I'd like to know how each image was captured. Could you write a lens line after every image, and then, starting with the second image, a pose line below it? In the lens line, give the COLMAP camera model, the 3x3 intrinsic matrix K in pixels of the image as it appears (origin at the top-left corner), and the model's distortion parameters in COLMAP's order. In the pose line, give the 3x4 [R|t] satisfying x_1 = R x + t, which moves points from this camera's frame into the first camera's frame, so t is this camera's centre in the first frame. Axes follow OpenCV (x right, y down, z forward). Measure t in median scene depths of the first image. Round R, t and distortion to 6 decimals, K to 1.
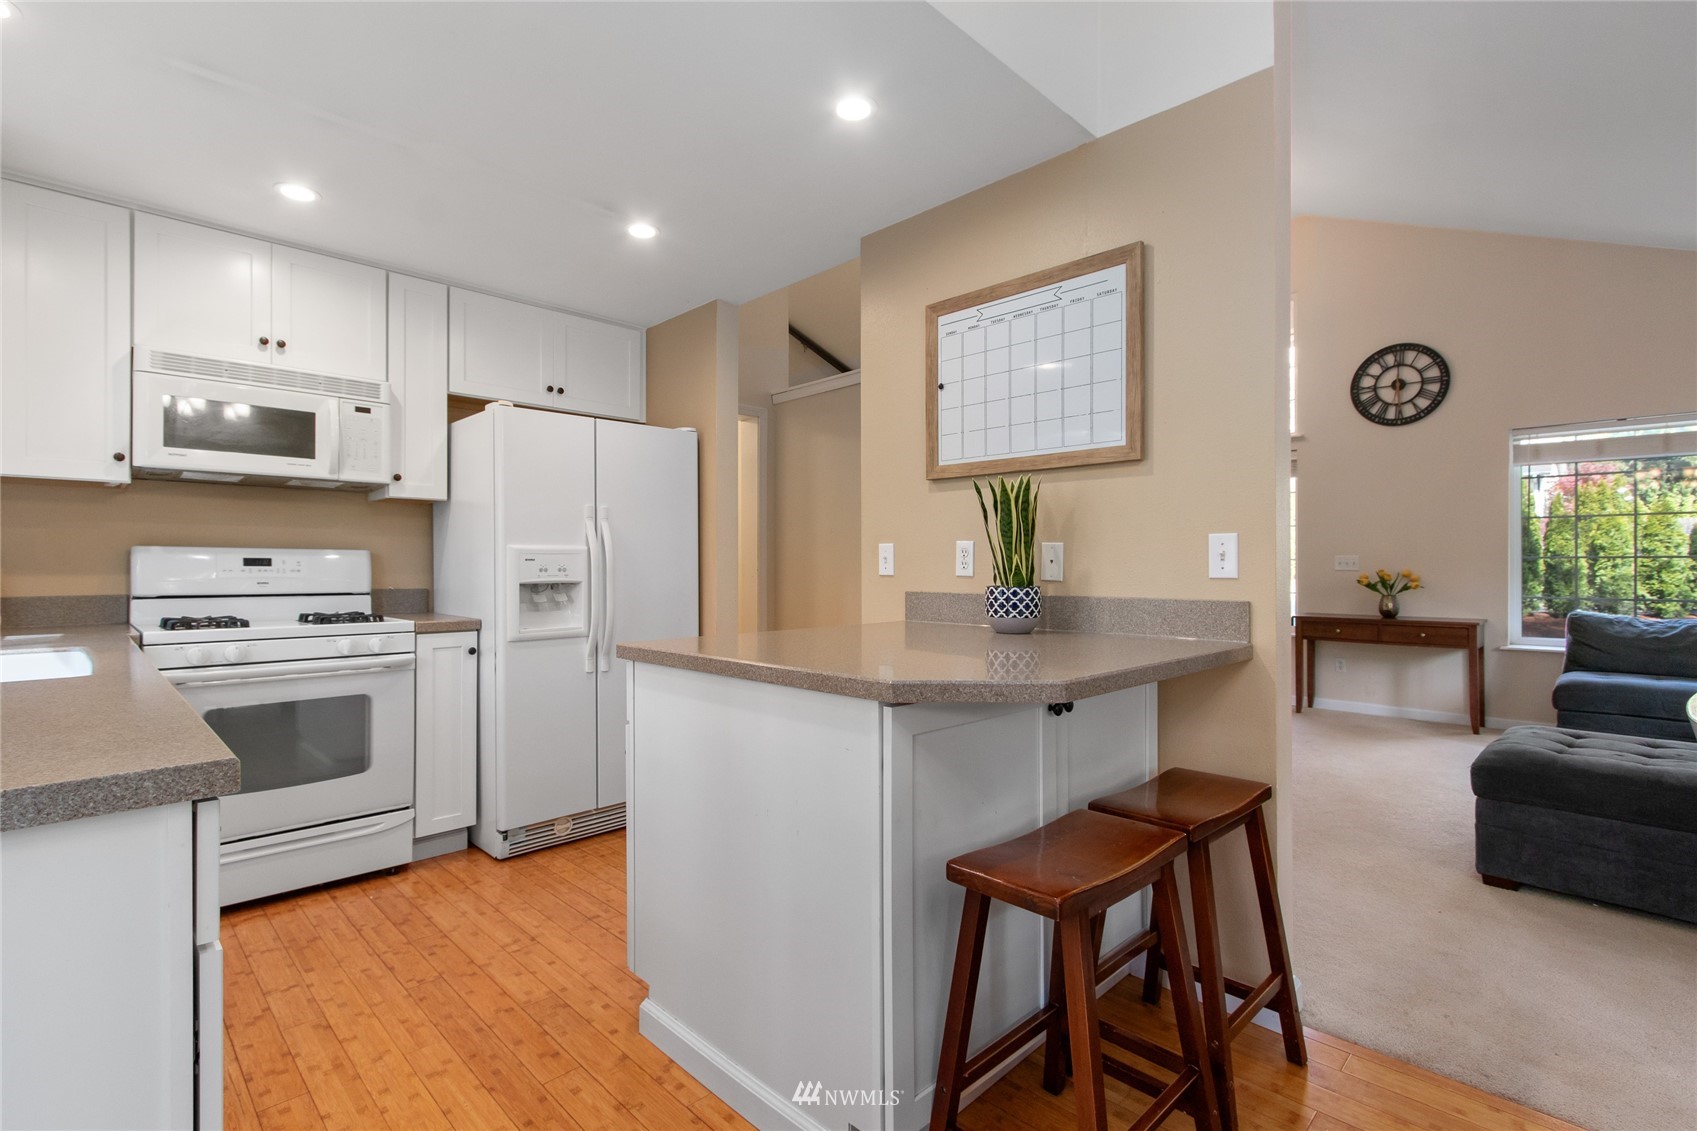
lens RADIAL K [[780.3, 0, 837.8], [0, 780.3, 562.5], [0, 0, 1]] dist [0.000607, -0.000129]
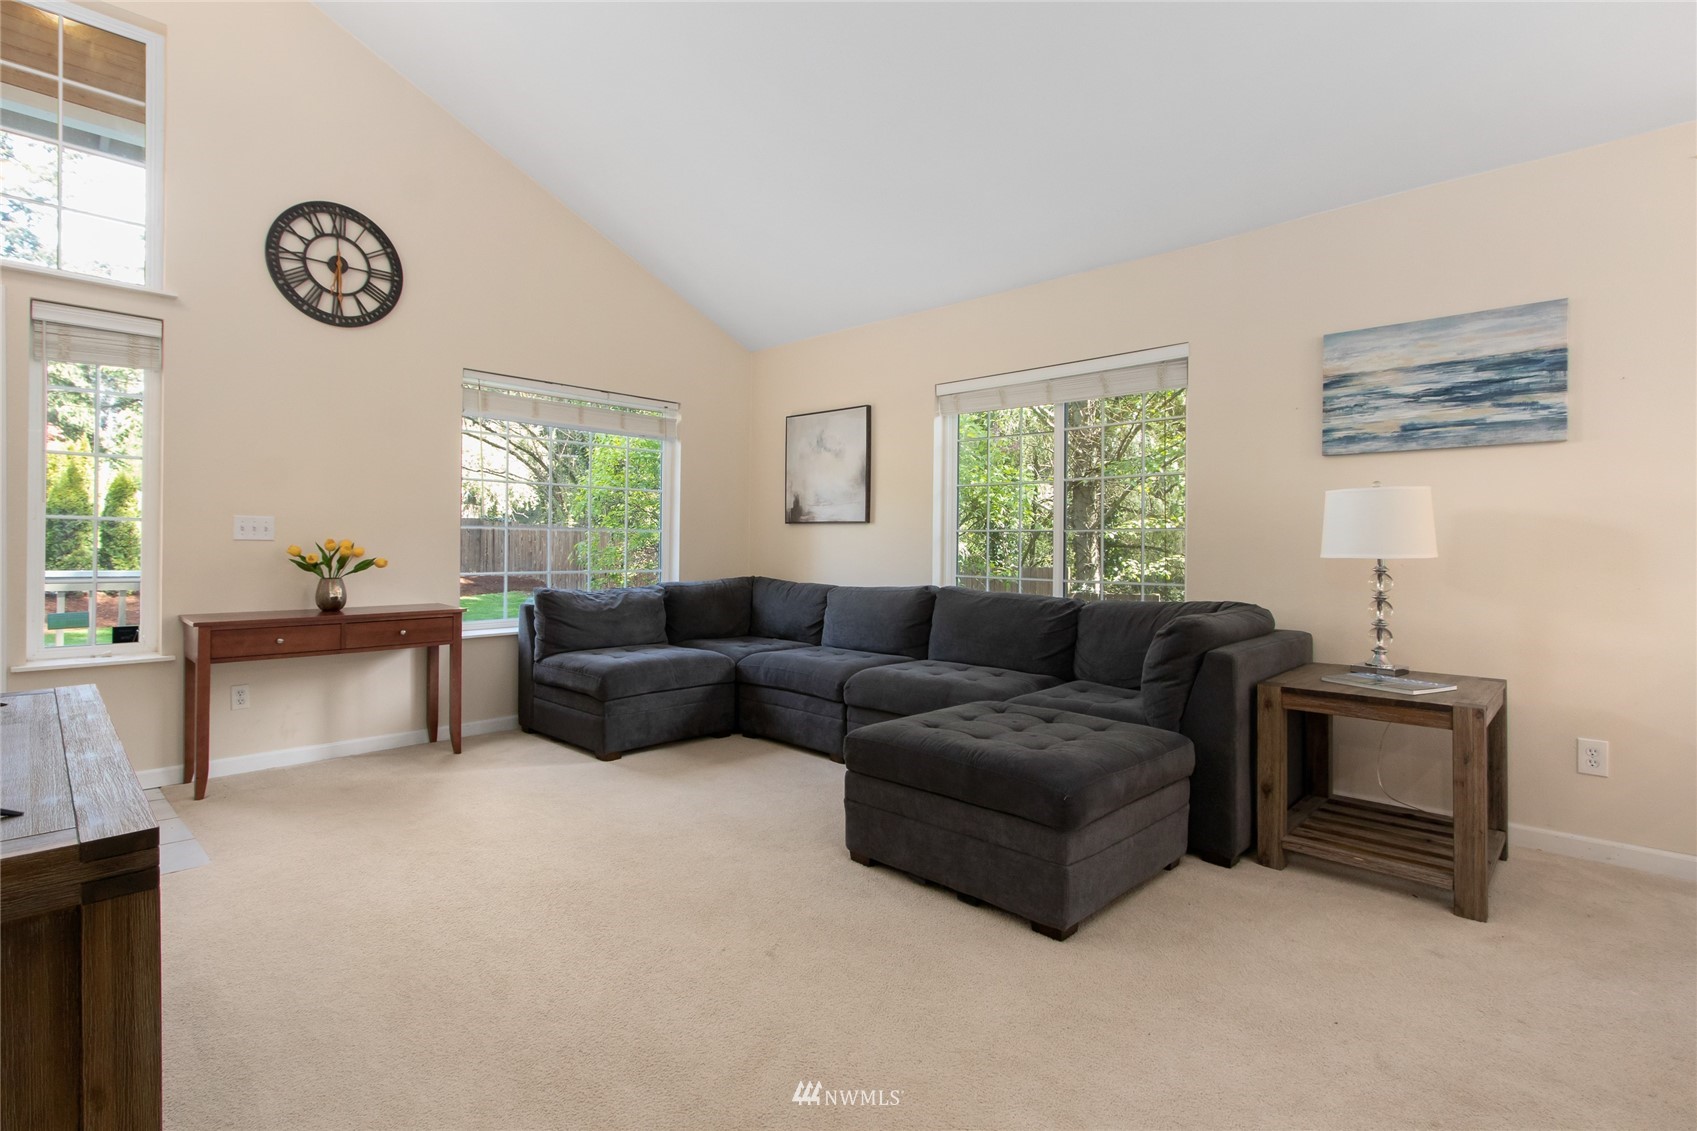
lens RADIAL K [[799.3, 0, 829.2], [0, 799.3, 545.1], [0, 0, 1]] dist [0.000655, -0.000229]
pose [[-0.022748, -0.002230, 0.999739, 0.018195], [-0.010917, 0.999938, 0.001982, 0.008192], [-0.999682, -0.010869, -0.022771, 0.592263]]
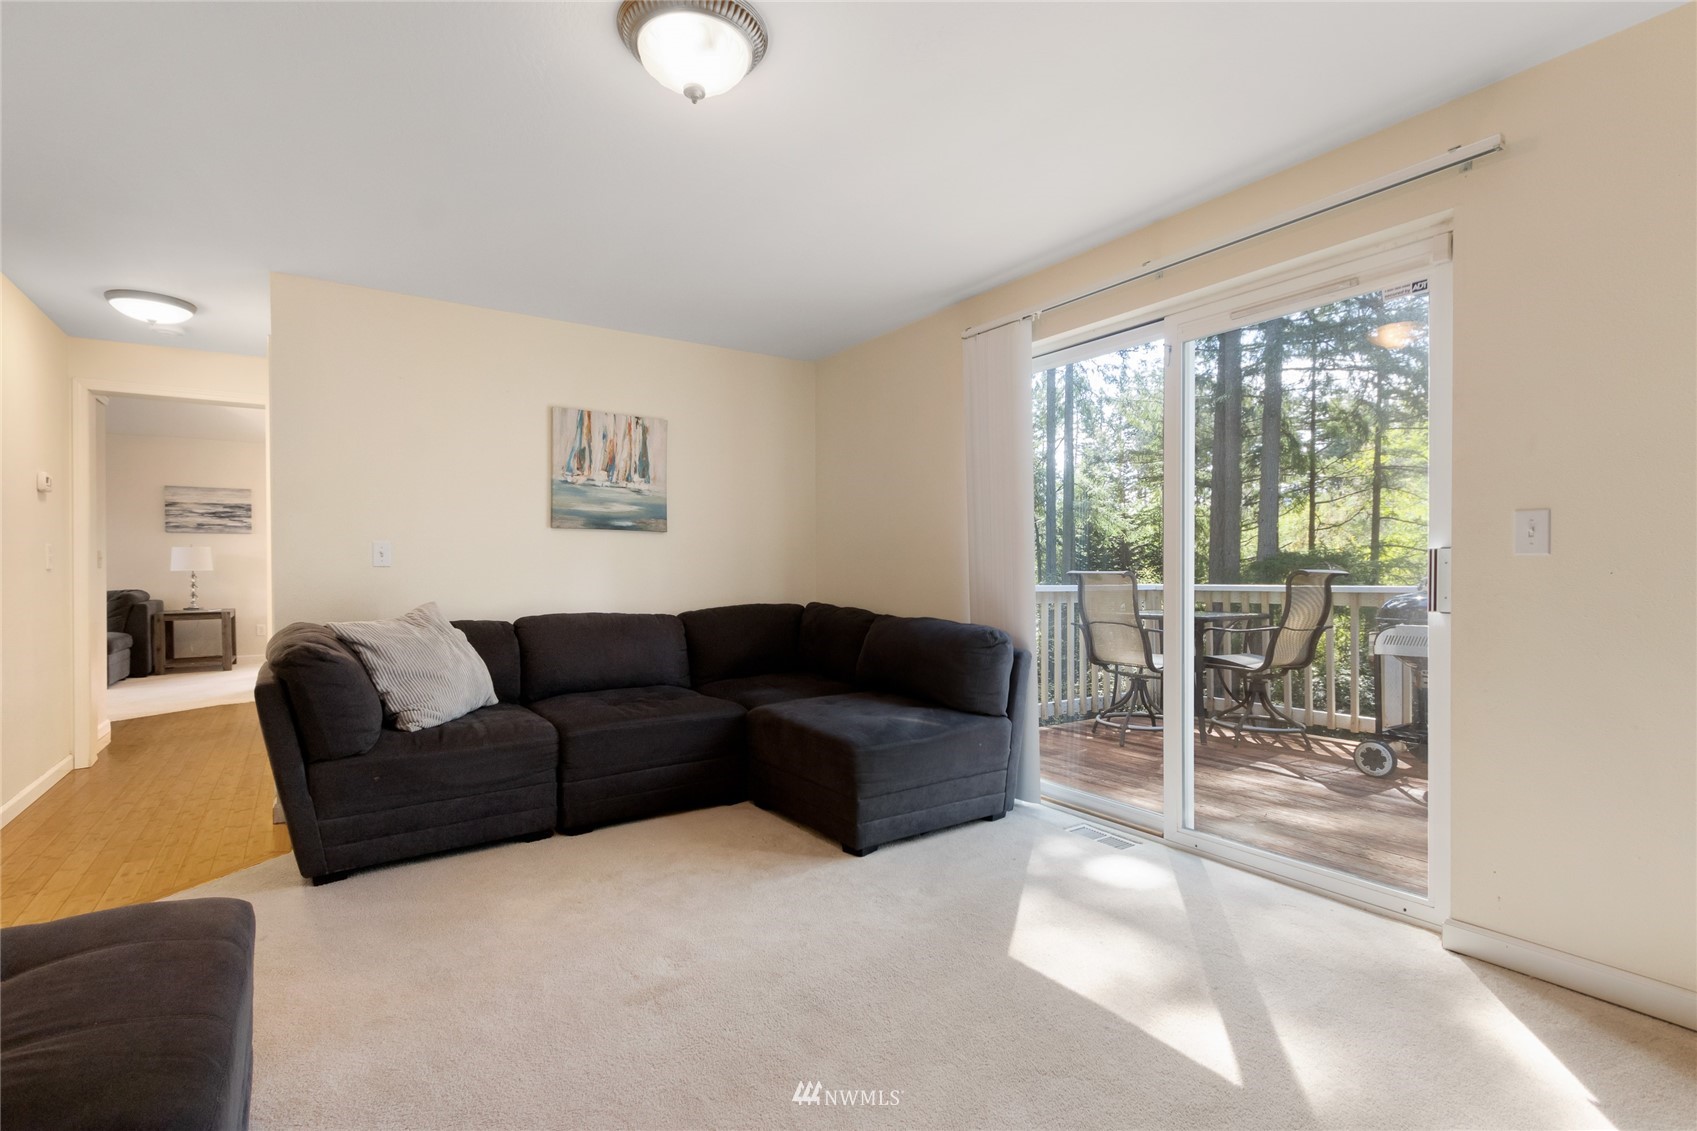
lens RADIAL K [[778.6, 0, 837.5], [0, 778.6, 571.2], [0, 0, 1]] dist [0.002237, 0.000198]
pose [[-0.984567, 0.003071, 0.174979, -0.934795], [0.003980, 0.999980, 0.004842, 0.012776], [-0.174960, 0.005464, -0.984560, 1.466286]]
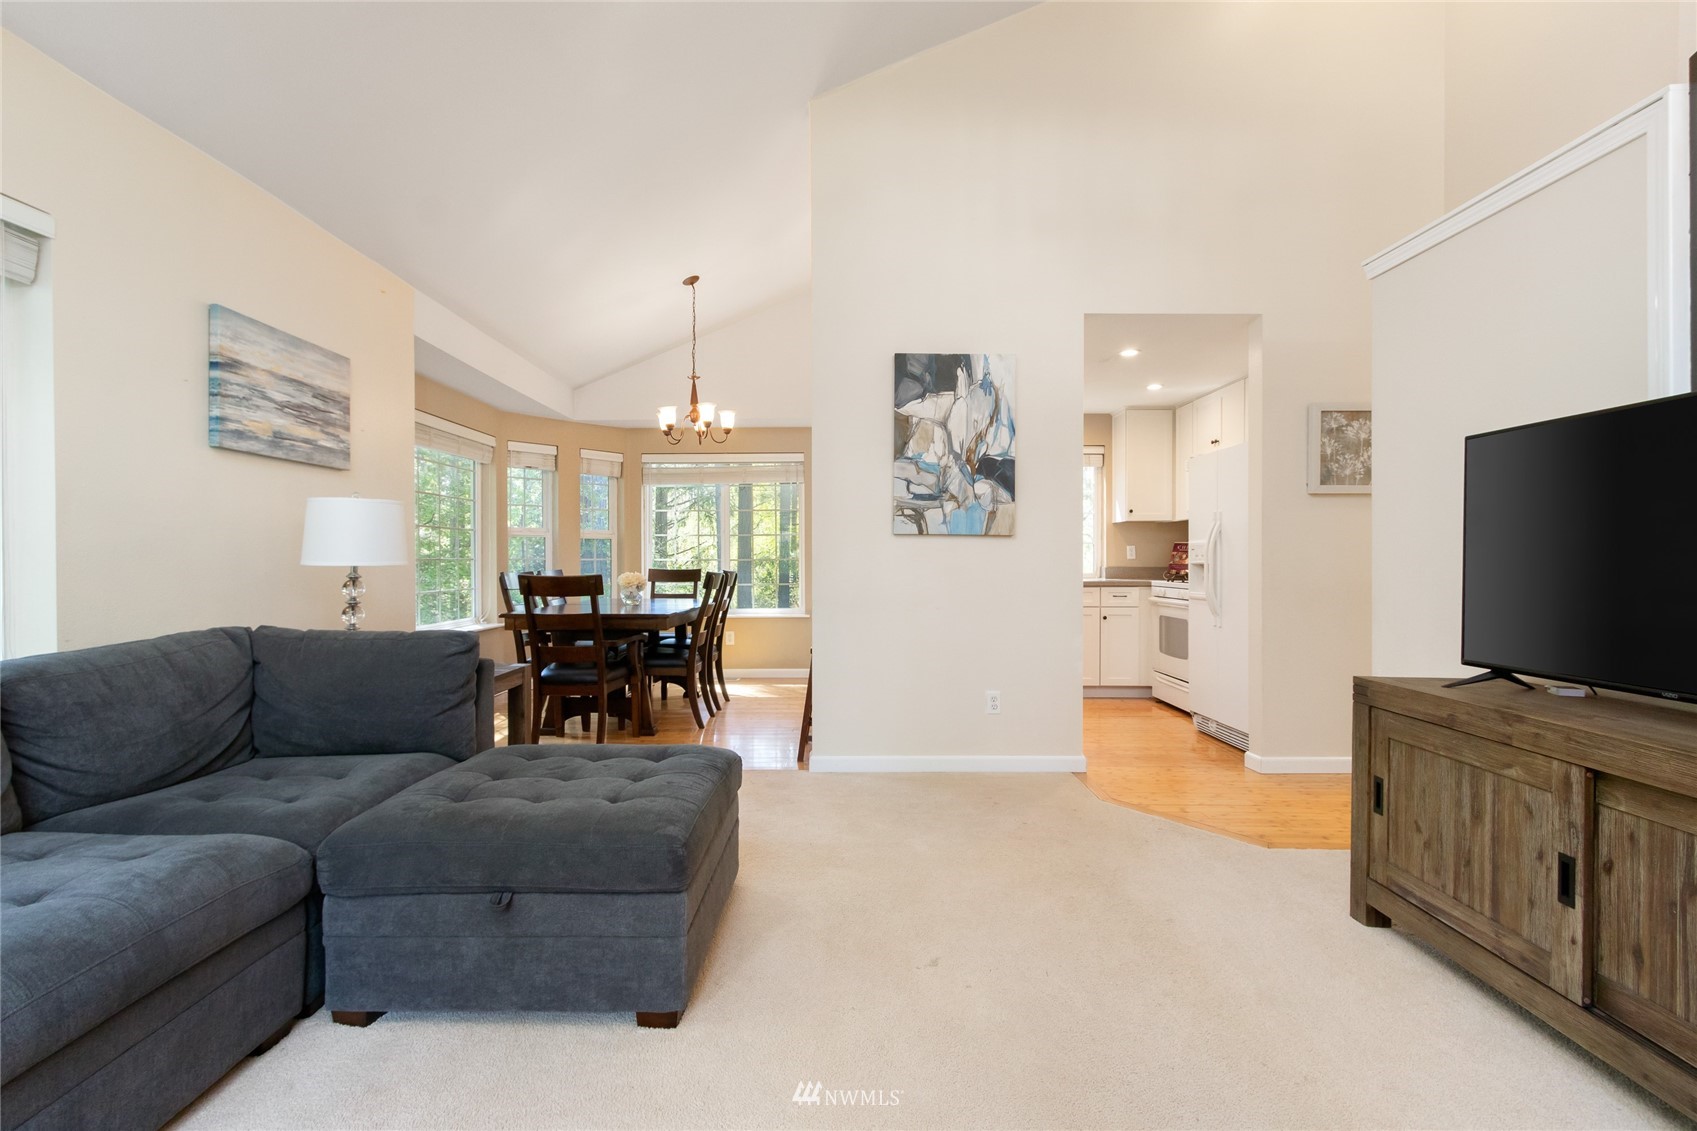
lens RADIAL K [[778.6, 0, 837.5], [0, 778.6, 571.2], [0, 0, 1]] dist [0.002237, 0.000198]
pose [[-0.704858, 0.010889, -0.709265, 0.672648], [0.002535, 0.999914, 0.012832, 0.011572], [0.709344, 0.007247, -0.704825, 0.832168]]
